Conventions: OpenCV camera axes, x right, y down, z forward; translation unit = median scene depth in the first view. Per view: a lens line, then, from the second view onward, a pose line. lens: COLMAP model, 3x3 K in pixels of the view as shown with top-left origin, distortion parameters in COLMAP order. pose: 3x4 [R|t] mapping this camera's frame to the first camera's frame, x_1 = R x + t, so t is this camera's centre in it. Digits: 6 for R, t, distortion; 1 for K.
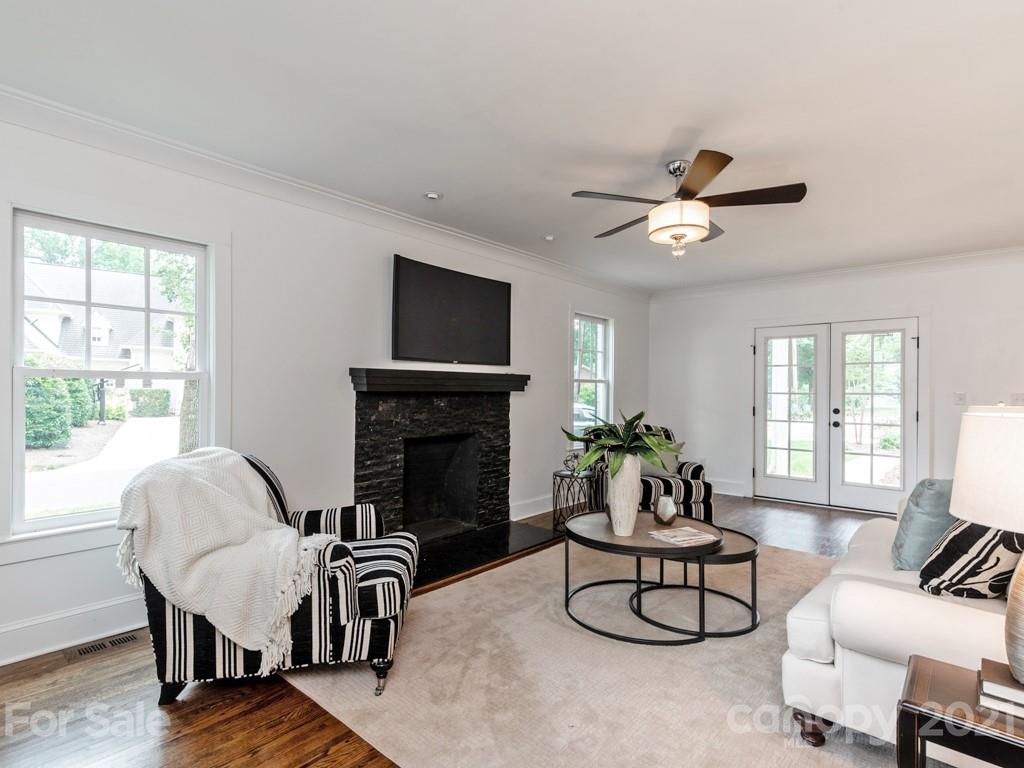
lens RADIAL K [[544.4, 0, 511.4], [0, 544.4, 389.0], [0, 0, 1]] dist [0.002344, -0.001849]
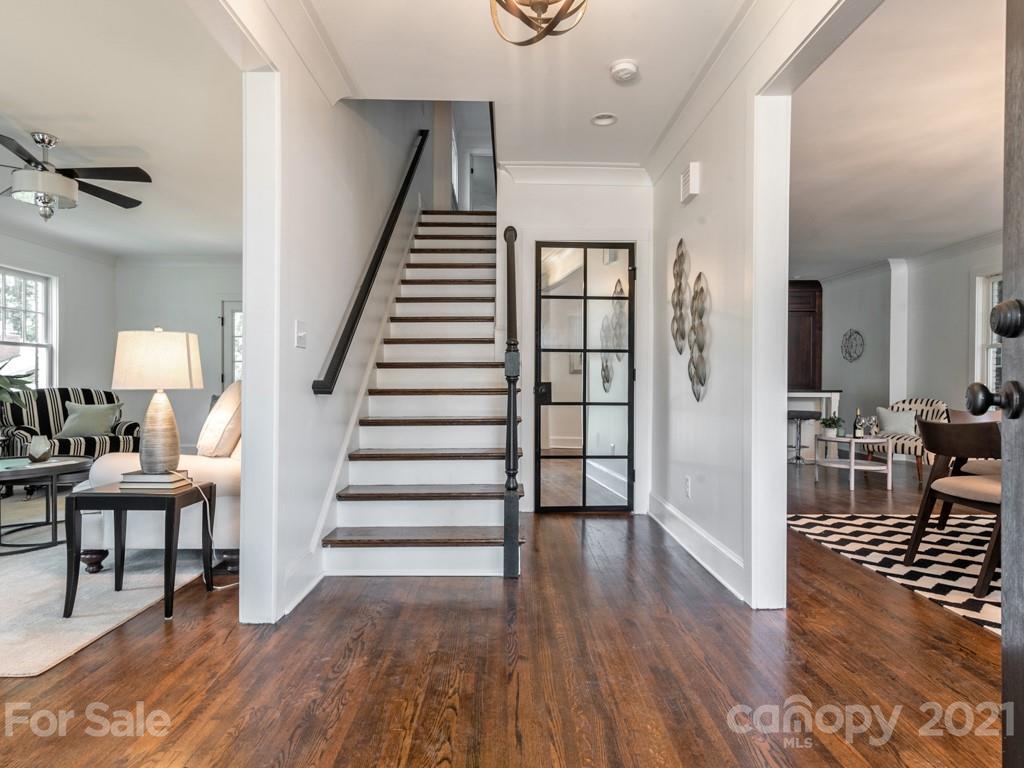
lens RADIAL K [[579.7, 0, 517.5], [0, 579.7, 382.8], [0, 0, 1]] dist [0.002466, -0.001022]
pose [[0.749290, -0.009875, 0.662169, 0.160930], [0.000860, 0.999902, 0.013939, 0.048220], [-0.662242, -0.009875, 0.749225, -0.349835]]
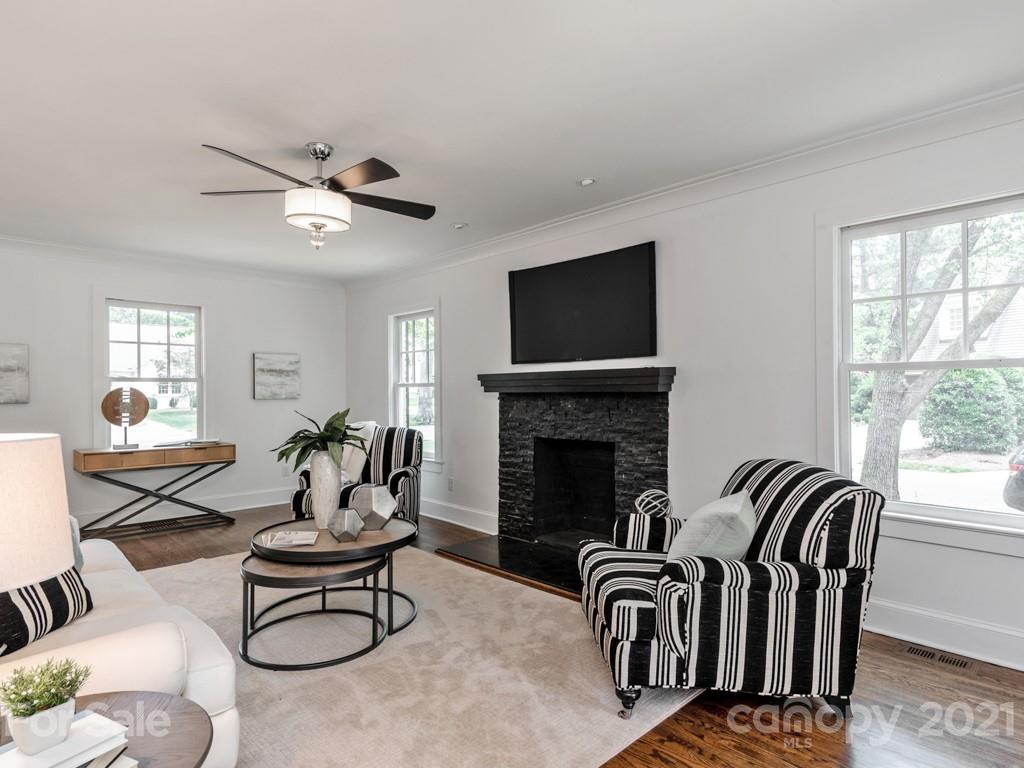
lens RADIAL K [[579.7, 0, 515.7], [0, 579.7, 388.0], [0, 0, 1]] dist [0.002466, -0.001022]
pose [[-0.100410, -0.011292, -0.994882, 0.817097], [0.008345, 0.999891, -0.012191, 0.008038], [0.994911, -0.009527, -0.100305, 0.943840]]
